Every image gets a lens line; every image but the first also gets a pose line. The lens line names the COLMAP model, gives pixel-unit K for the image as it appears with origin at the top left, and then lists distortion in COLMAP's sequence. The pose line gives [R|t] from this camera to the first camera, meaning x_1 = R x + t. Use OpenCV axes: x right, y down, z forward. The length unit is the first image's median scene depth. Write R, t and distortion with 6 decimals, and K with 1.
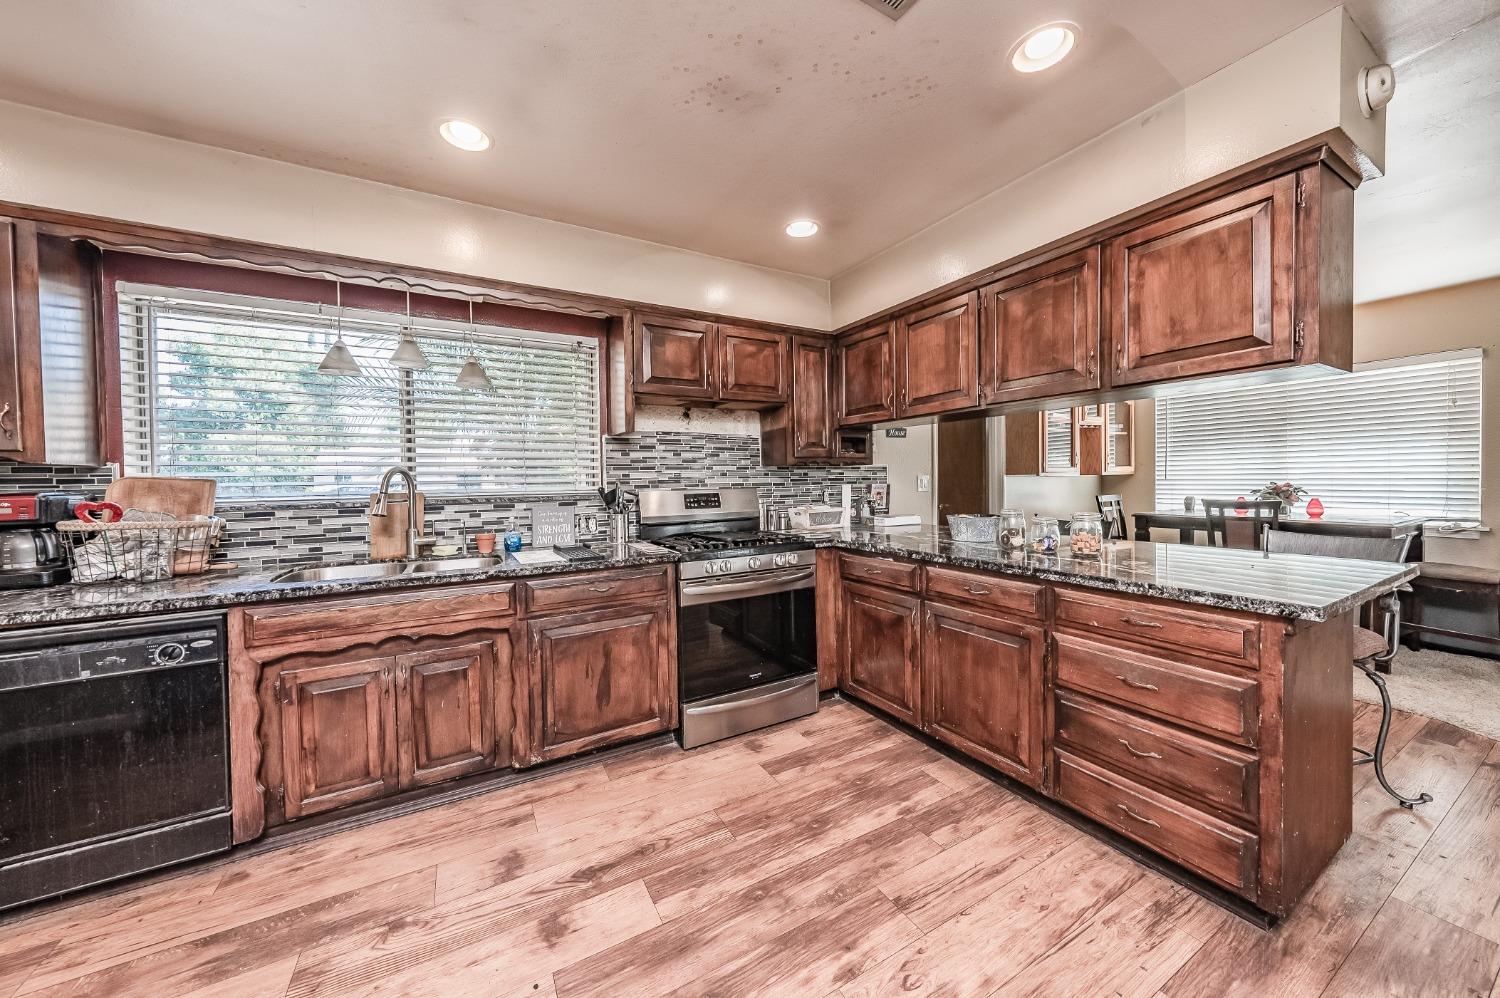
lens RADIAL K [[517.7, 0, 744.5], [0, 517.7, 487.1], [0, 0, 1]] dist [-0.000302, -0.000057]
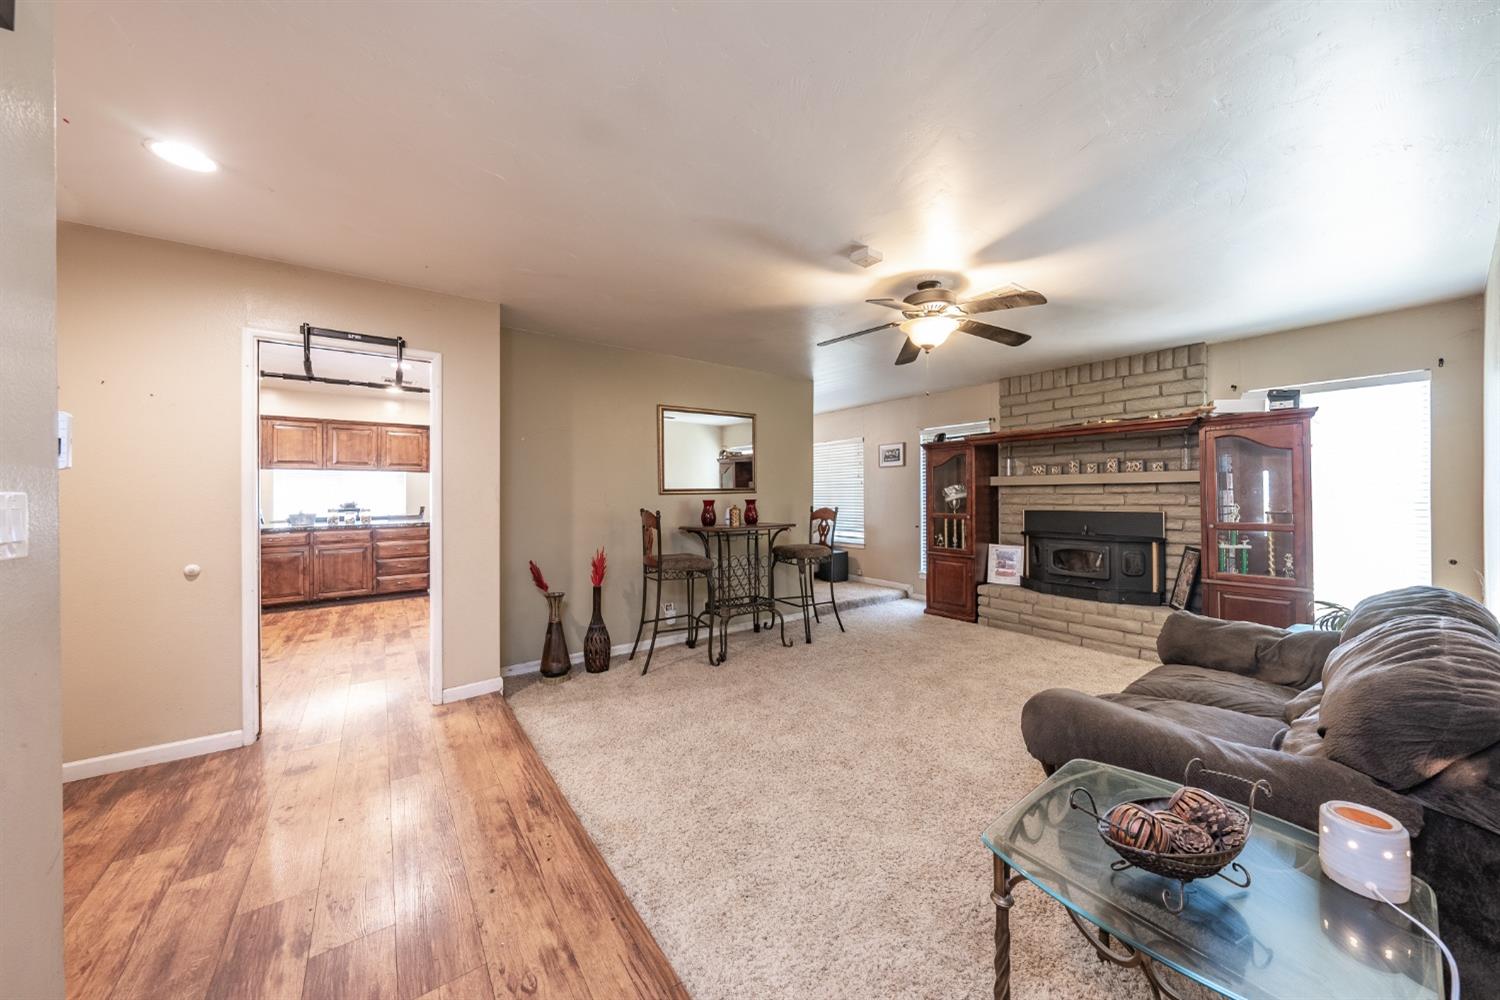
lens RADIAL K [[513.1, 0, 753.9], [0, 513.1, 493.2], [0, 0, 1]] dist [-0.001468, -0.000054]
pose [[-0.123414, 0.014945, 0.992243, -2.328787], [0.022482, 0.999672, -0.012261, 0.040153], [-0.992101, 0.020794, -0.123709, -0.795092]]
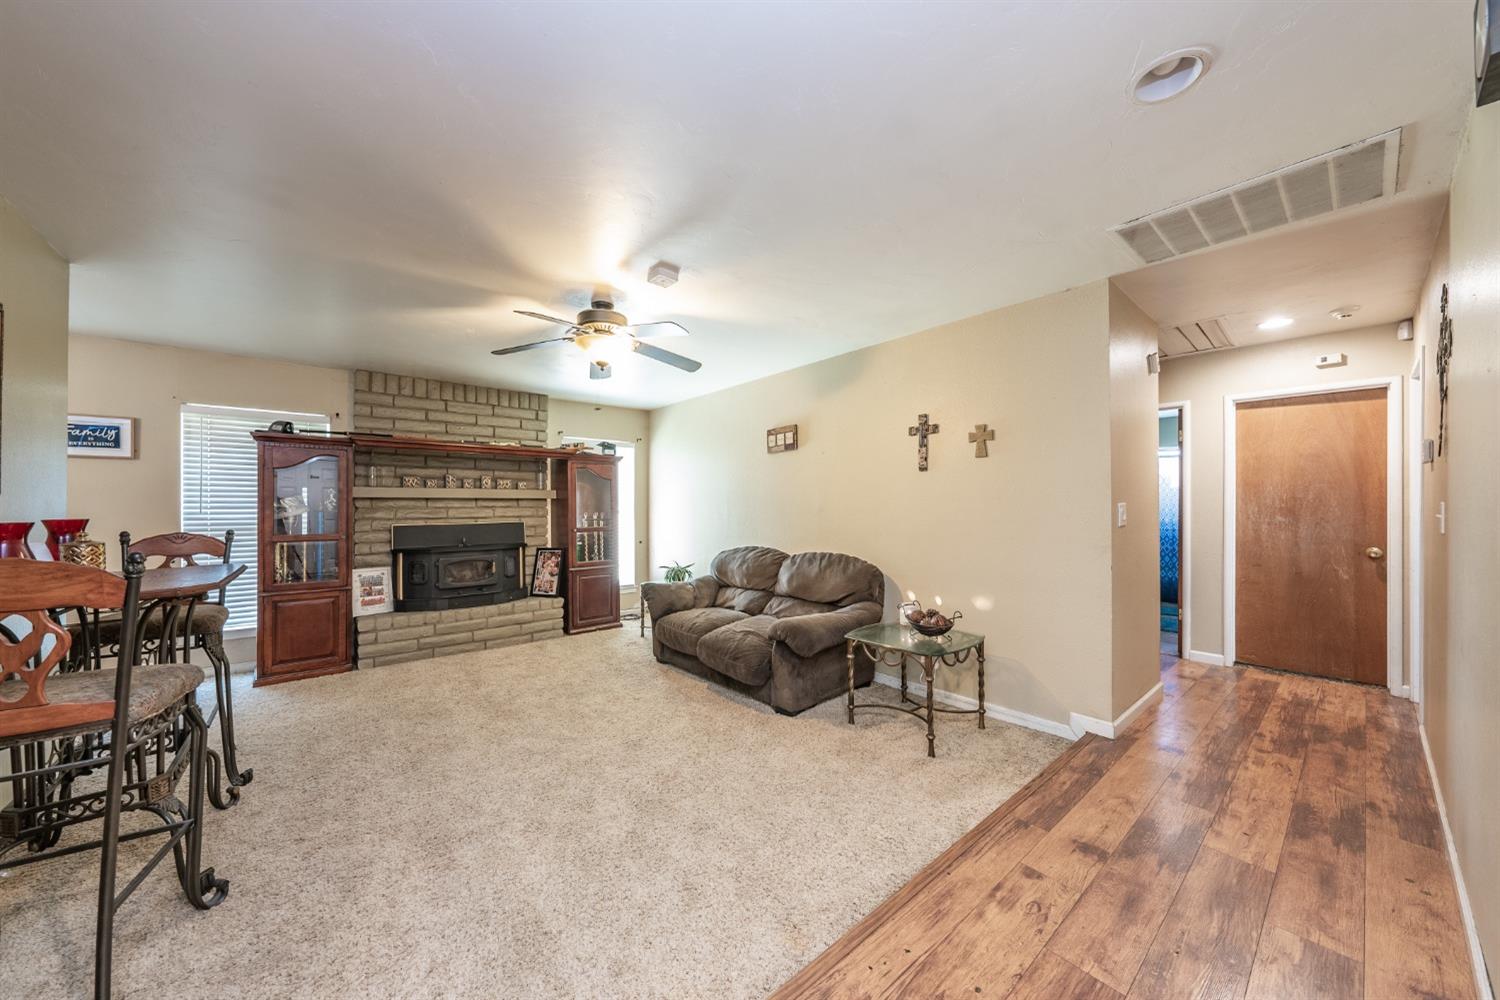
lens RADIAL K [[515.9, 0, 751.1], [0, 515.9, 503.4], [0, 0, 1]] dist [-0.003803, -0.000038]
pose [[-0.982399, 0.013397, -0.186314, -1.245447], [0.011289, 0.999860, 0.012371, 0.017204], [0.186454, 0.010050, -0.982412, -0.014750]]
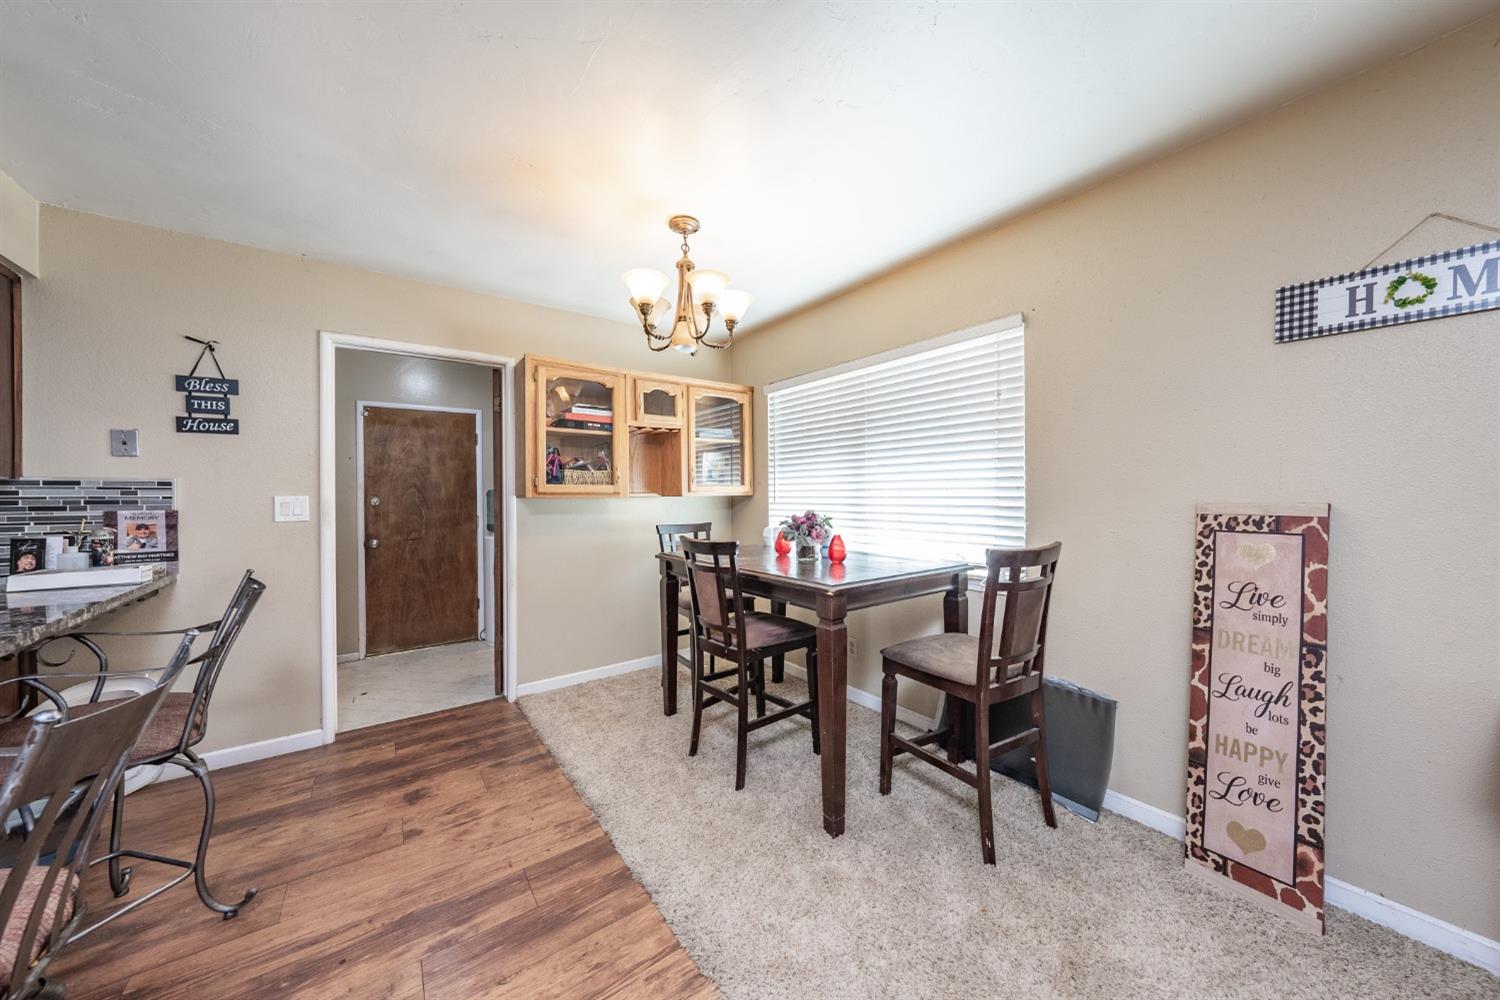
lens RADIAL K [[513.1, 0, 753.9], [0, 513.1, 493.2], [0, 0, 1]] dist [-0.001468, -0.000054]
pose [[0.991784, 0.007042, 0.127730, 1.429732], [-0.004733, 0.999820, -0.018367, -0.030455], [-0.127836, 0.017611, 0.991639, 0.550428]]
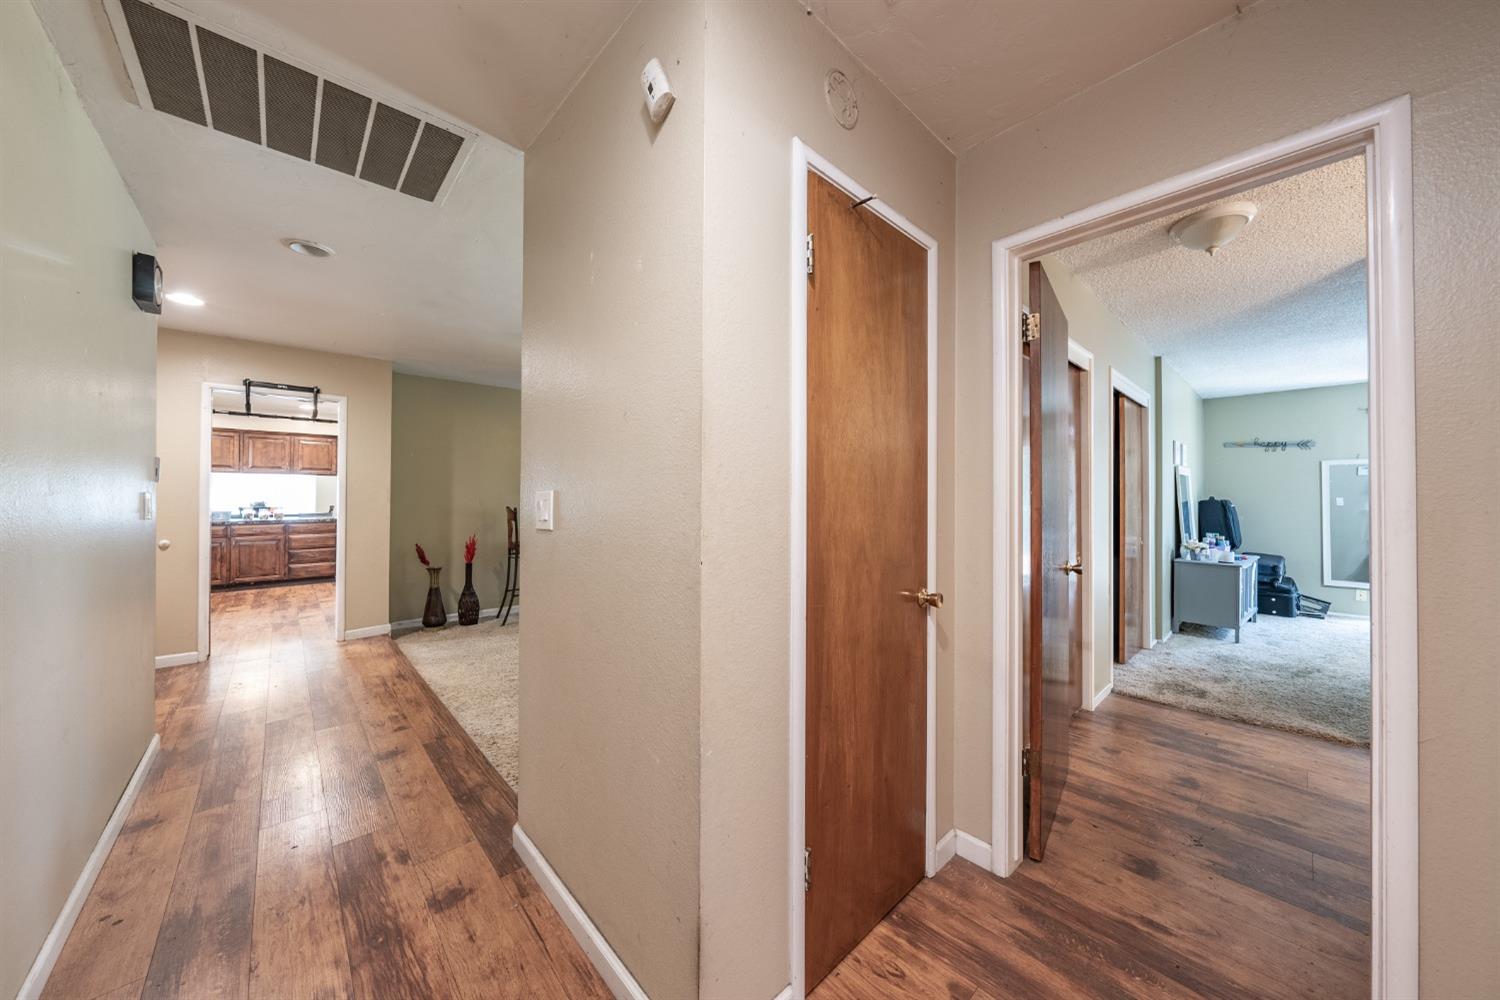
lens RADIAL K [[513.1, 0, 753.9], [0, 513.1, 493.2], [0, 0, 1]] dist [-0.001468, -0.000054]
pose [[-0.235458, 0.019952, 0.971680, -3.118645], [0.015831, 0.999735, -0.016692, 0.058596], [-0.971755, 0.011453, -0.235712, -1.181312]]
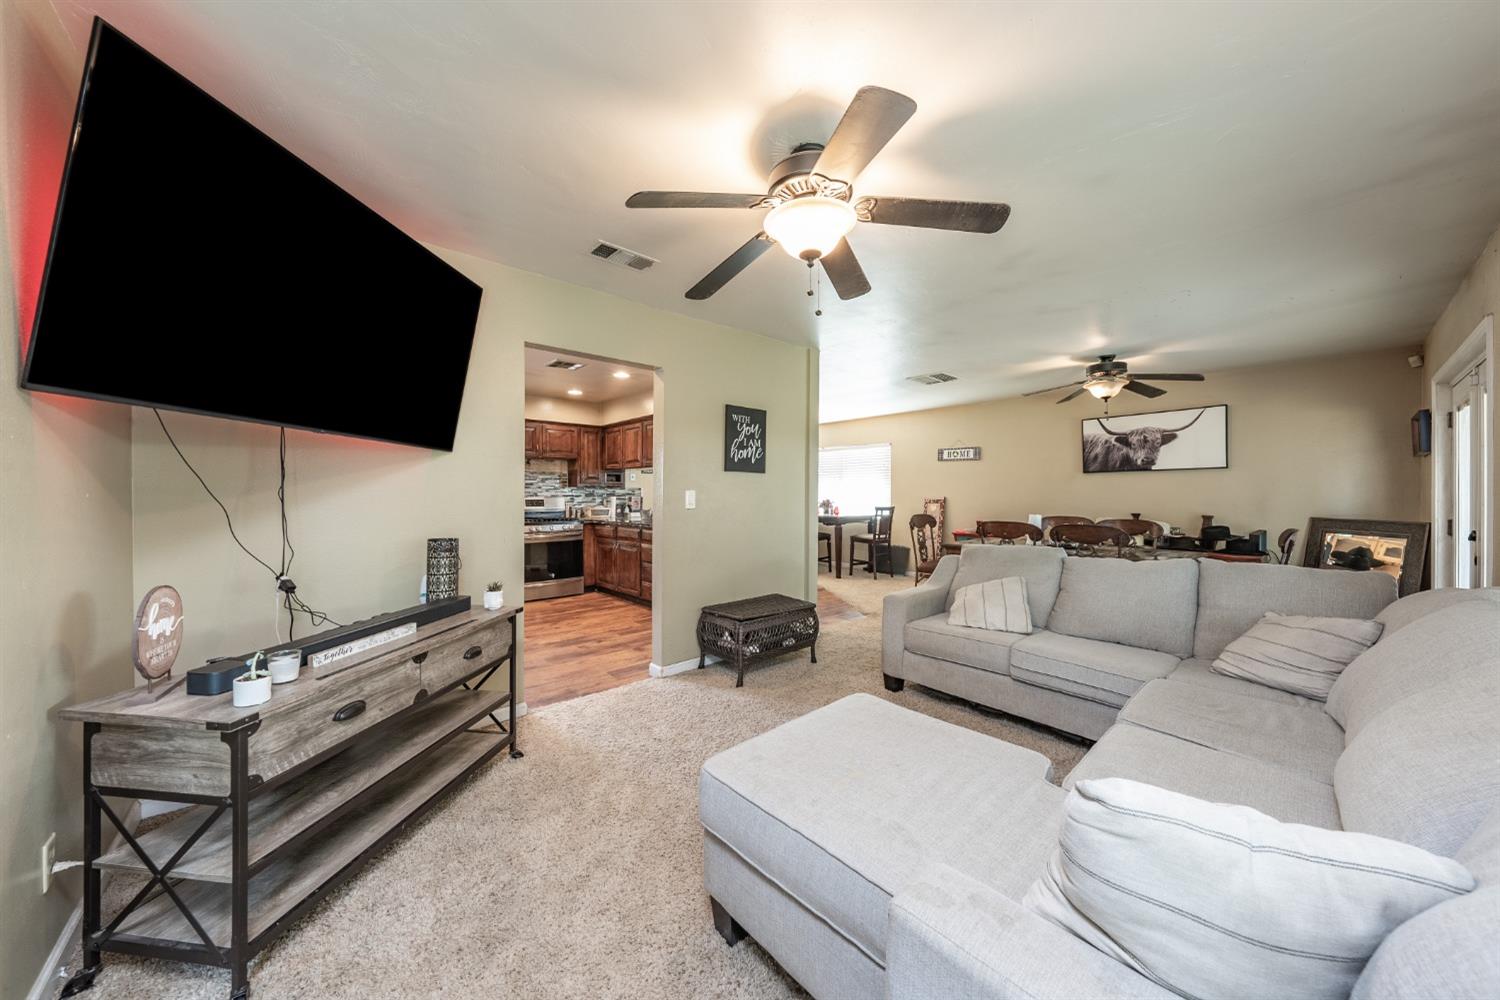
lens RADIAL K [[513.1, 0, 753.9], [0, 513.1, 493.2], [0, 0, 1]] dist [-0.001468, -0.000054]
pose [[0.976173, 0.016571, 0.216360, 0.449910], [-0.012061, 0.999682, -0.022146, 0.029315], [-0.216658, 0.019009, 0.976062, -1.663926]]
